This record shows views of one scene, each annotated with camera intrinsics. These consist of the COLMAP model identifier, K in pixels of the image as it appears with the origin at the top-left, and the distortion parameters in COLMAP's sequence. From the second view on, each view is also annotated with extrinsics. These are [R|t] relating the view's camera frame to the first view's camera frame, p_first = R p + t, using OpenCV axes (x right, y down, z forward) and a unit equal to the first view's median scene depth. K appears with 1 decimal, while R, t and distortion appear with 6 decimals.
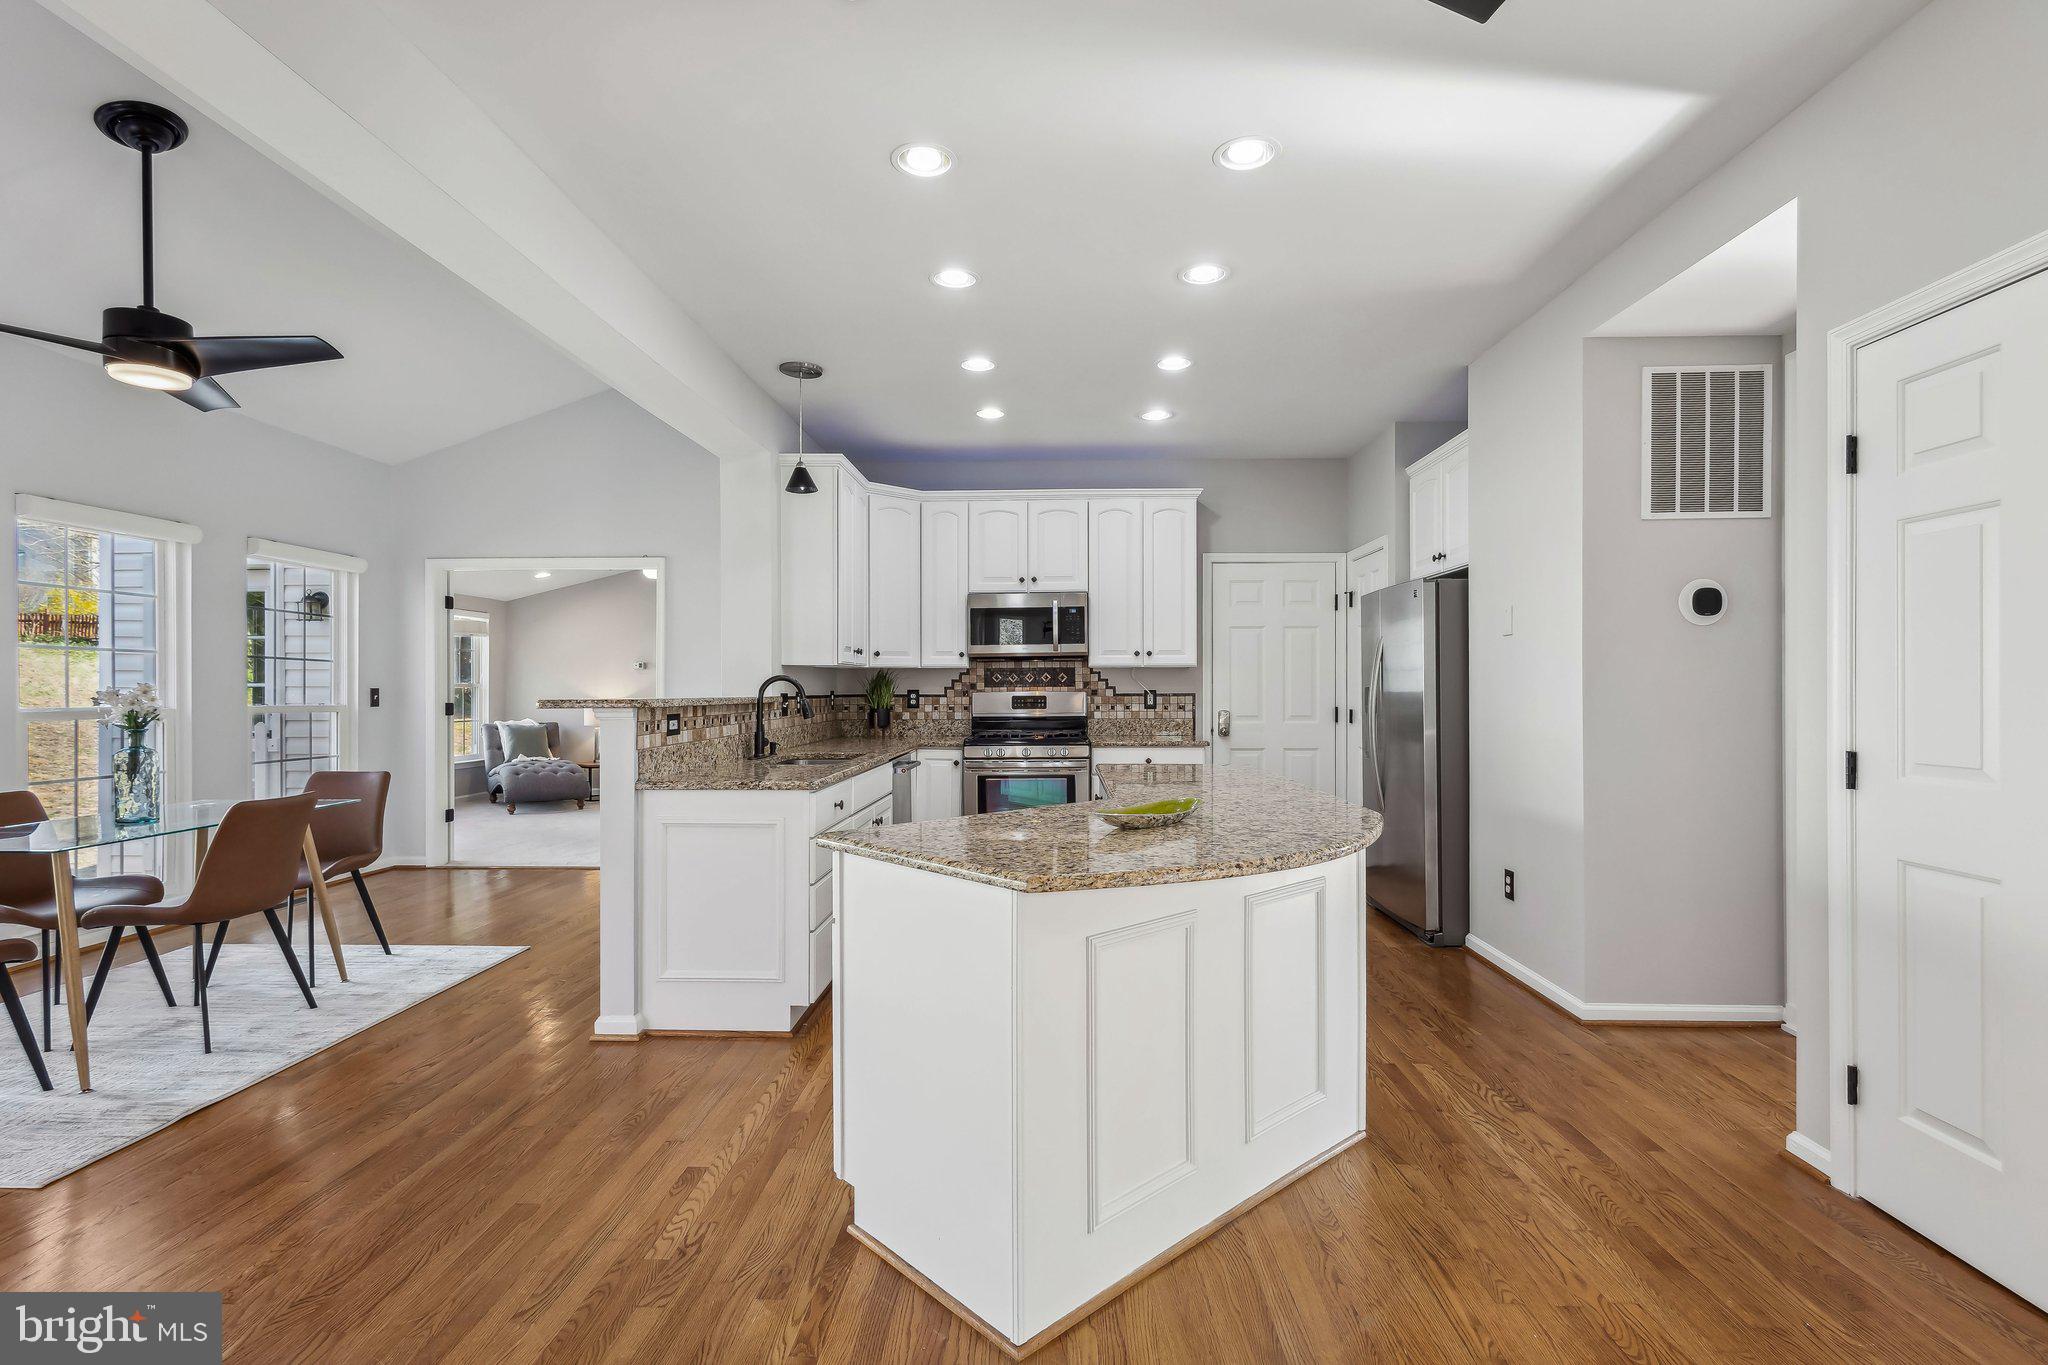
lens RADIAL K [[948.4, 0, 1026.4], [0, 948.4, 693.8], [0, 0, 1]] dist [0.013999, -0.003189]
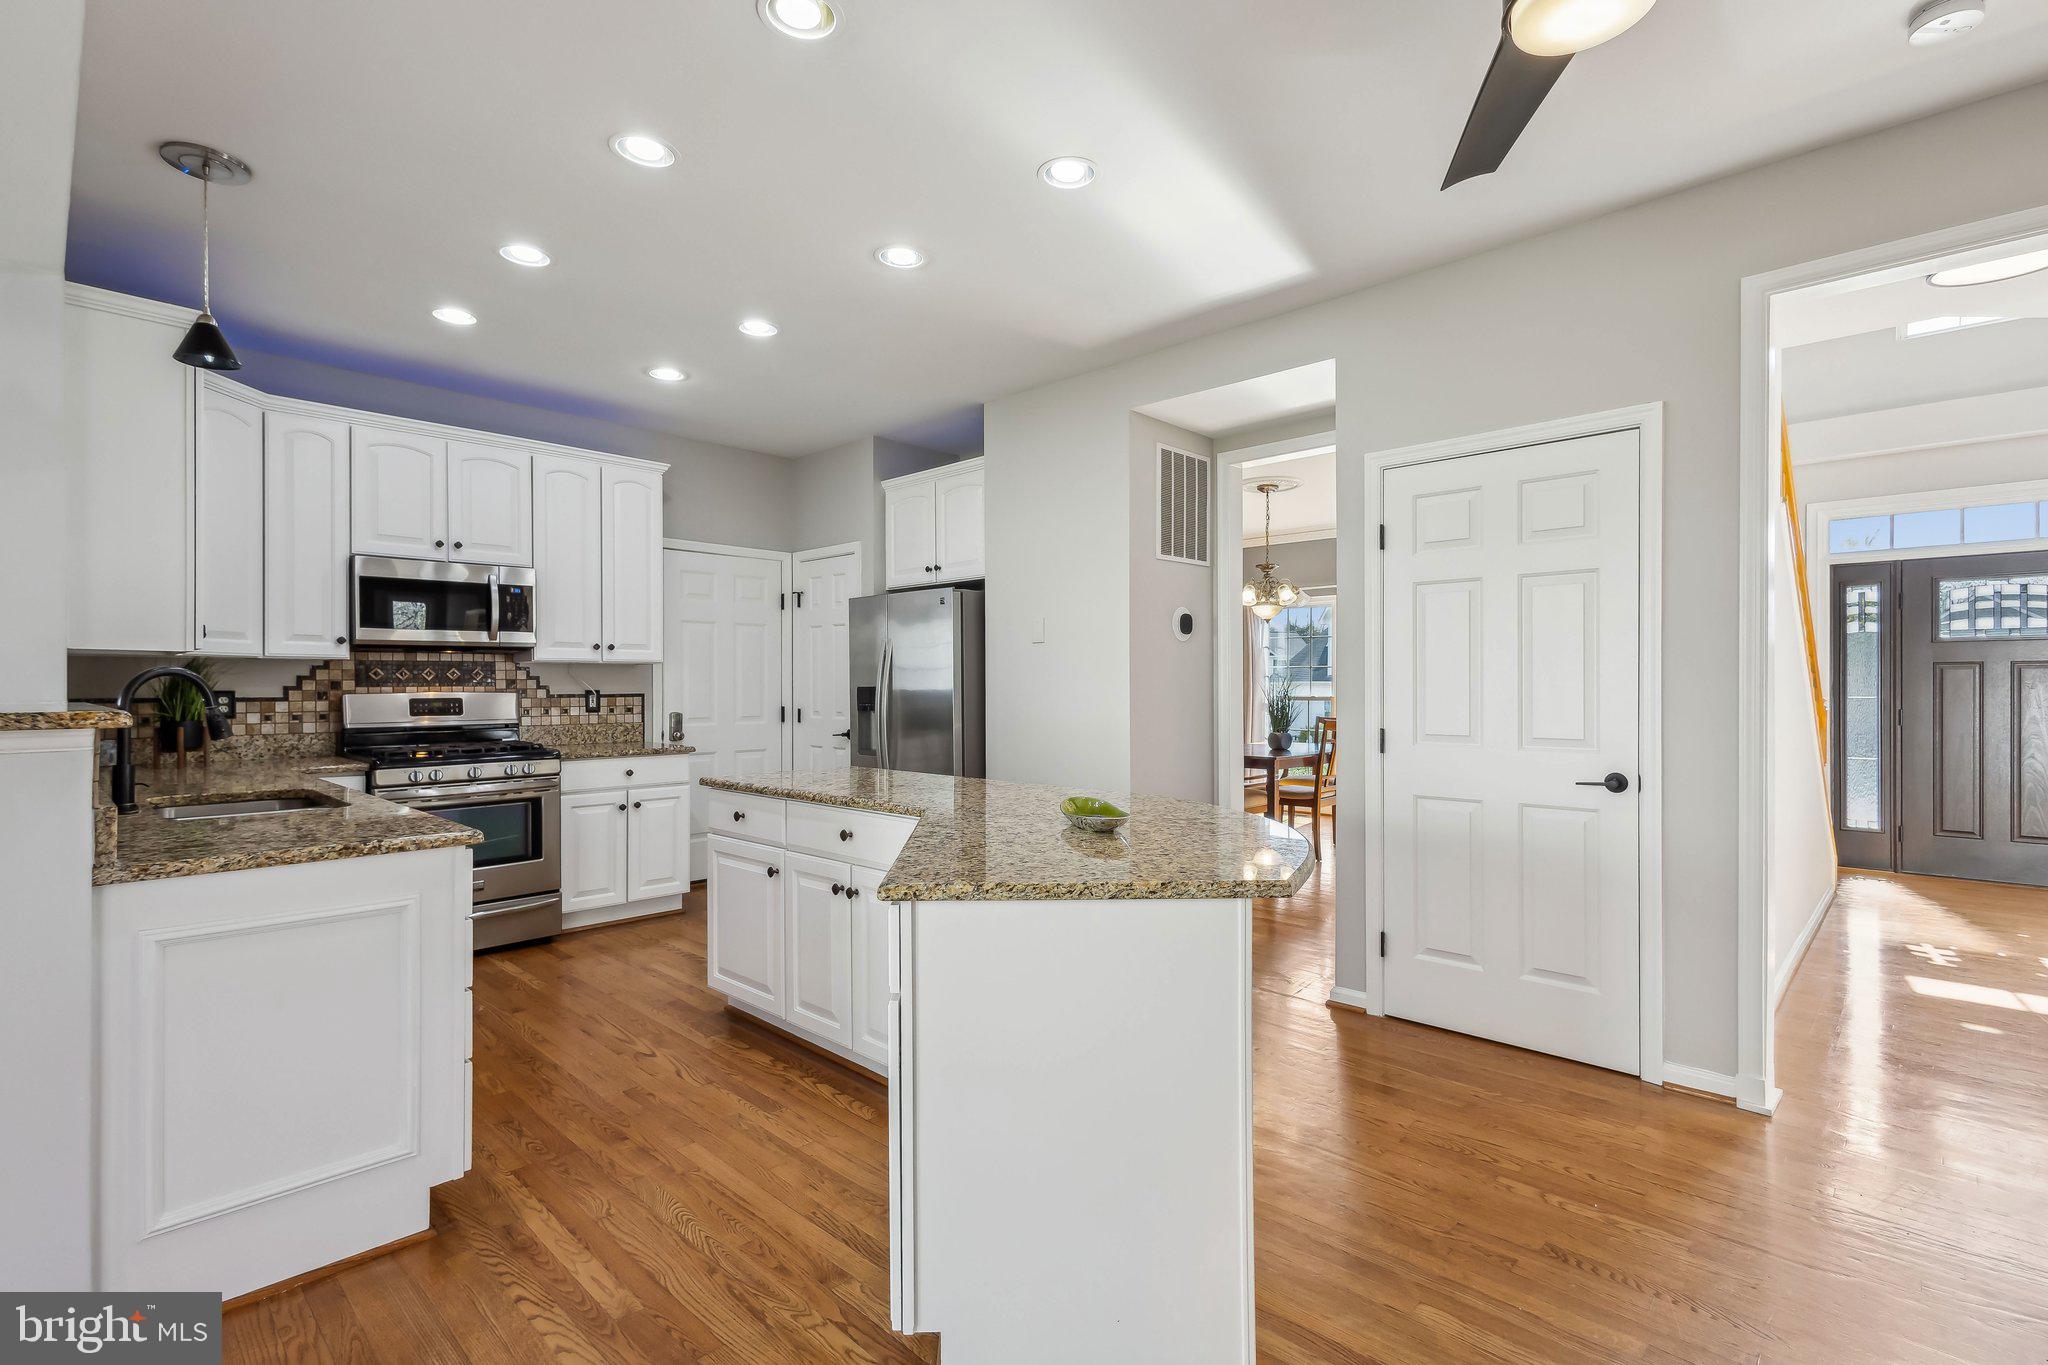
lens RADIAL K [[948.4, 0, 1023.2], [0, 948.4, 691.3], [0, 0, 1]] dist [0.013999, -0.003189]
pose [[0.670214, -0.003458, 0.742160, -0.254575], [0.004734, 0.999989, 0.000384, -0.001509], [-0.742153, 0.003256, 0.670223, 0.152952]]
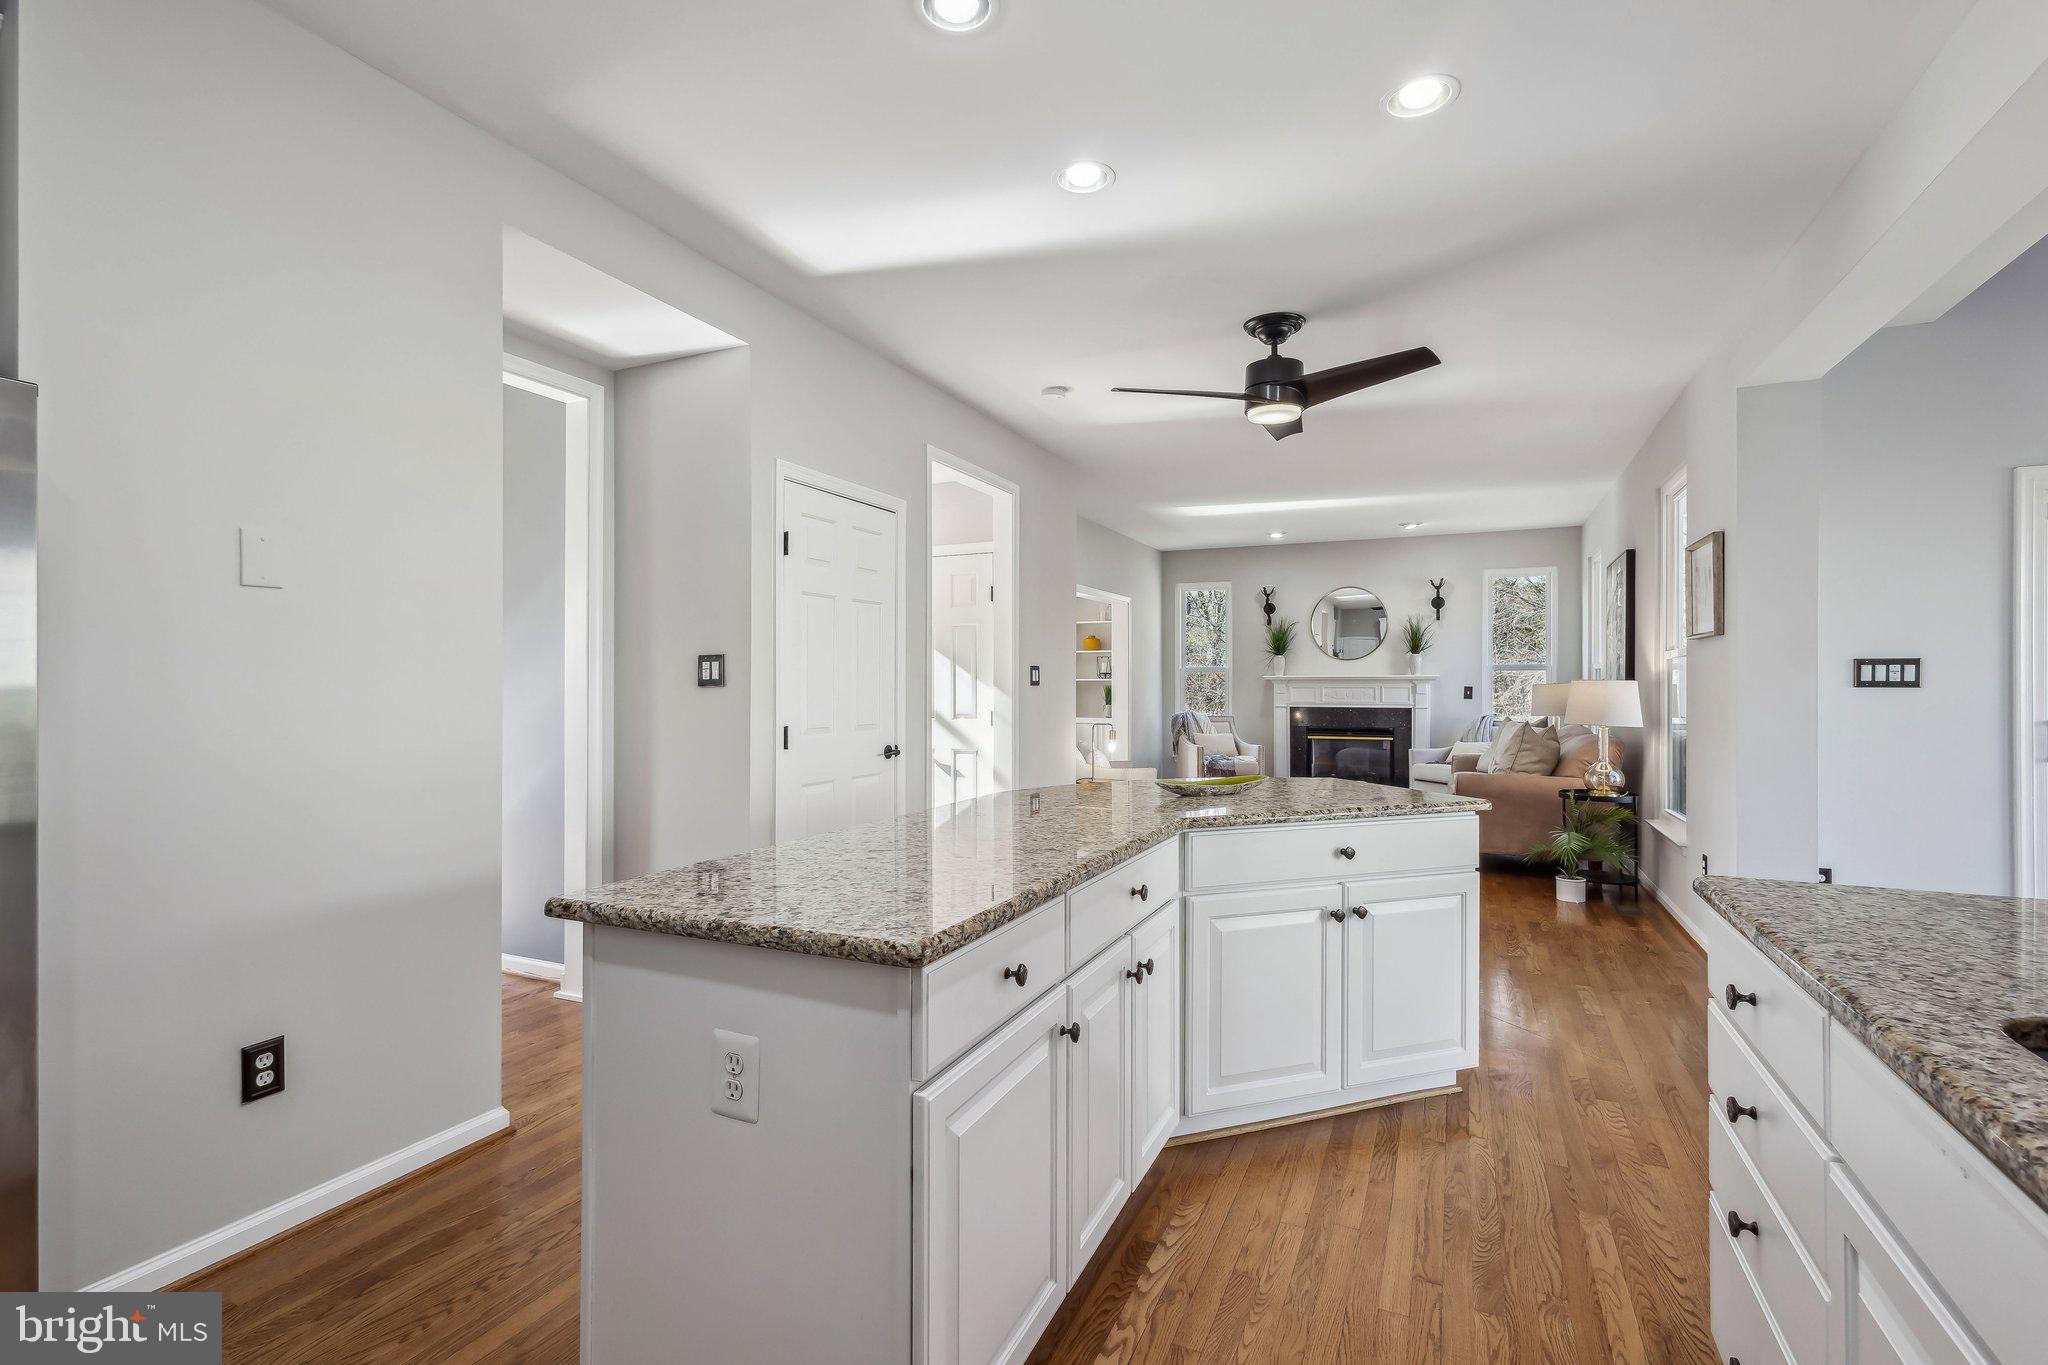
lens RADIAL K [[948.4, 0, 1021.5], [0, 948.4, 686.4], [0, 0, 1]] dist [0.013999, -0.003189]
pose [[-0.921064, 0.001764, 0.389408, -0.049966], [0.003964, 0.999980, 0.004847, -0.005104], [-0.389392, 0.006008, -0.921053, 0.885459]]
